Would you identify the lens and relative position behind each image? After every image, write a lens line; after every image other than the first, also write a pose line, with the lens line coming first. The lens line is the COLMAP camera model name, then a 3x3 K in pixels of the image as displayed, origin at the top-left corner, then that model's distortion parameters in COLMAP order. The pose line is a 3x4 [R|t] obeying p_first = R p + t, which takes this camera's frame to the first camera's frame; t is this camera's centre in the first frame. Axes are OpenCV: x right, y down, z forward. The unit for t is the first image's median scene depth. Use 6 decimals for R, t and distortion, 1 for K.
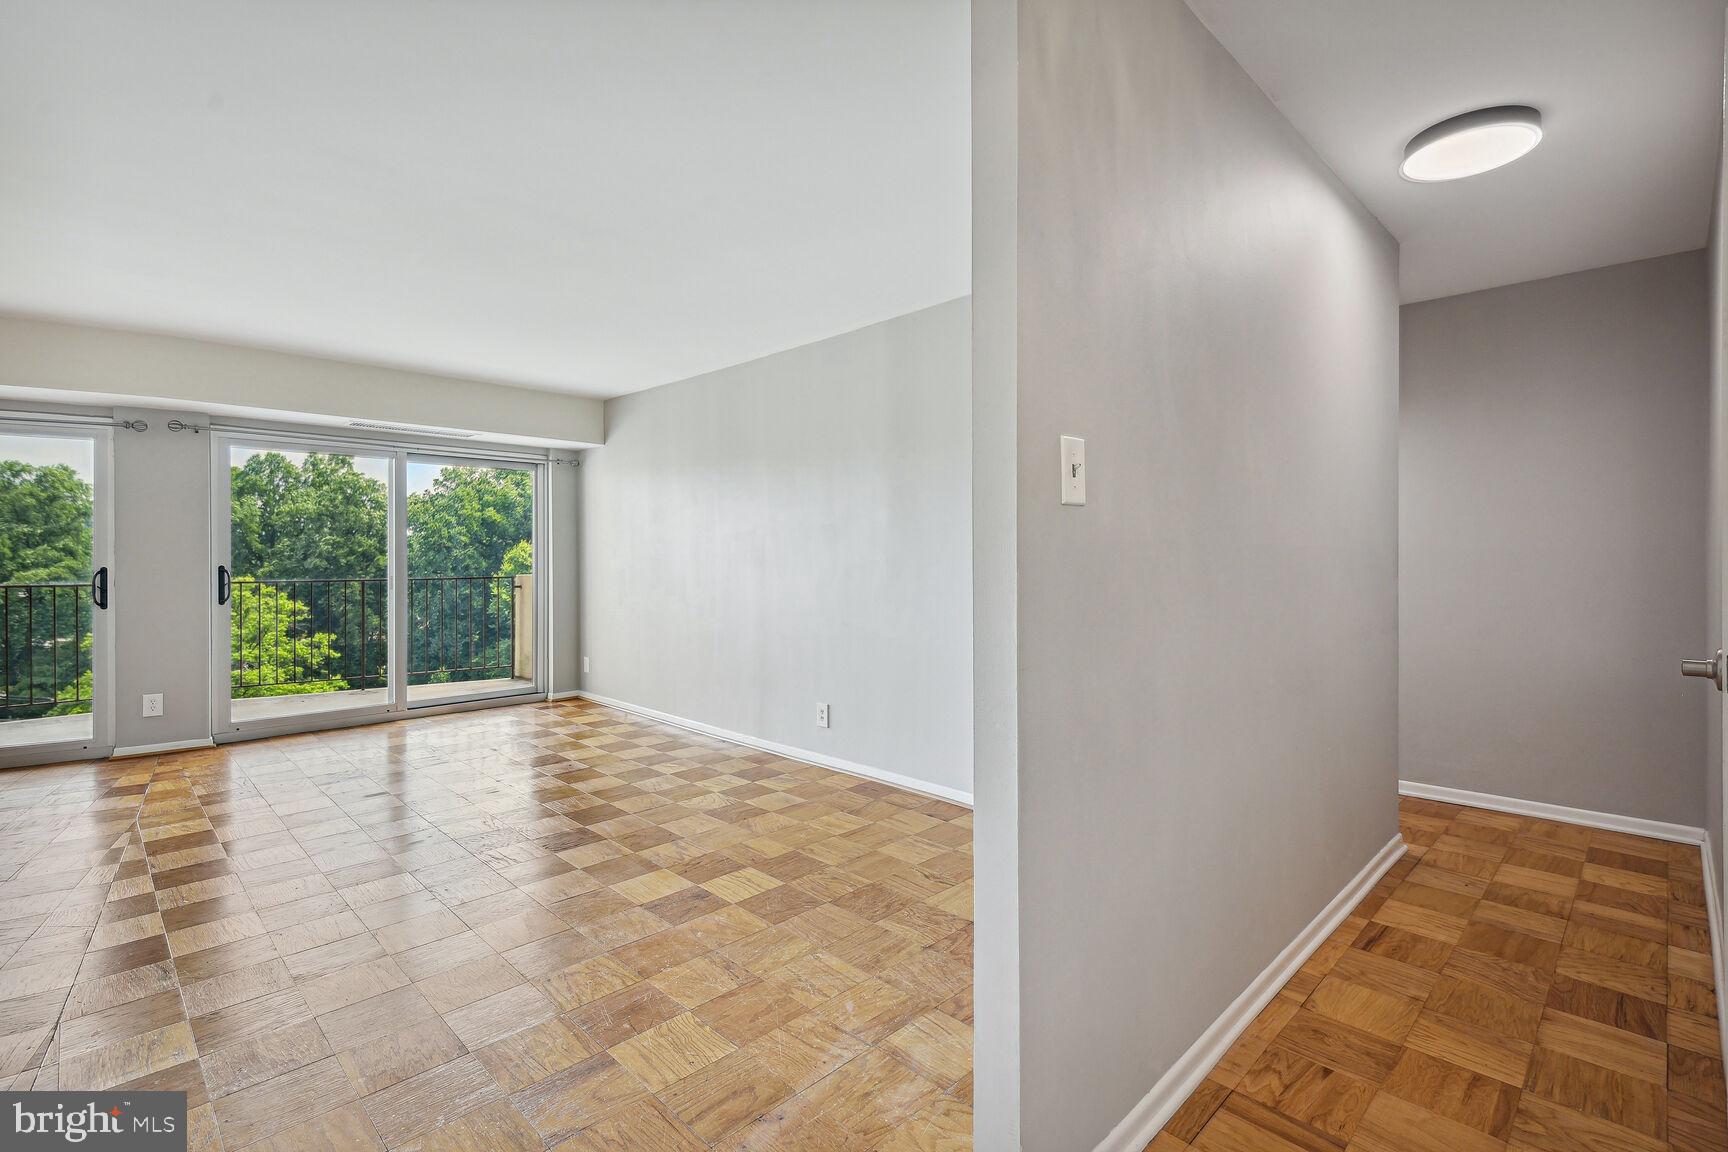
lens RADIAL K [[783.8, 0, 879.1], [0, 783.8, 571.4], [0, 0, 1]] dist [0.034488, -0.014333]
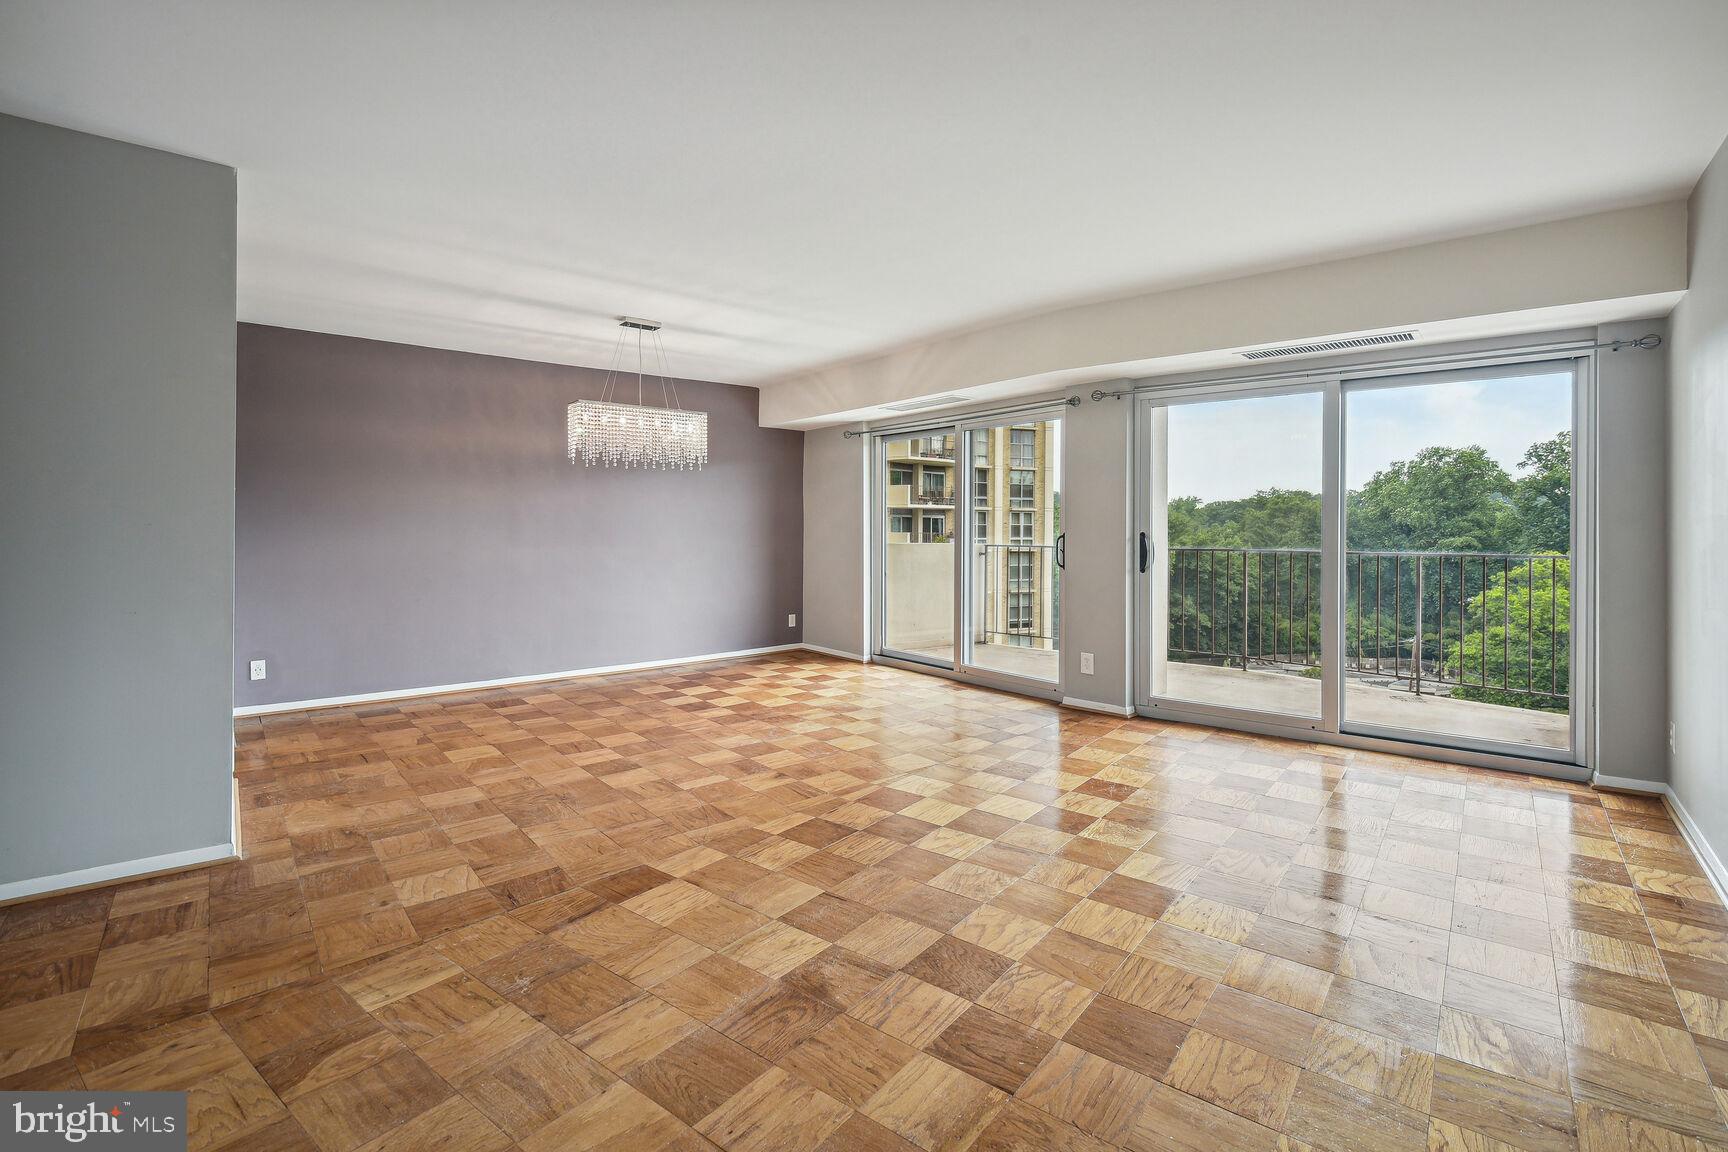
lens RADIAL K [[791.2, 0, 883.7], [0, 791.2, 534.2], [0, 0, 1]] dist [0.031032, -0.008028]
pose [[0.133290, 0.010890, -0.991017, 0.082233], [-0.020440, 0.999757, 0.008237, -0.006322], [0.990866, 0.019159, 0.133480, 0.521797]]
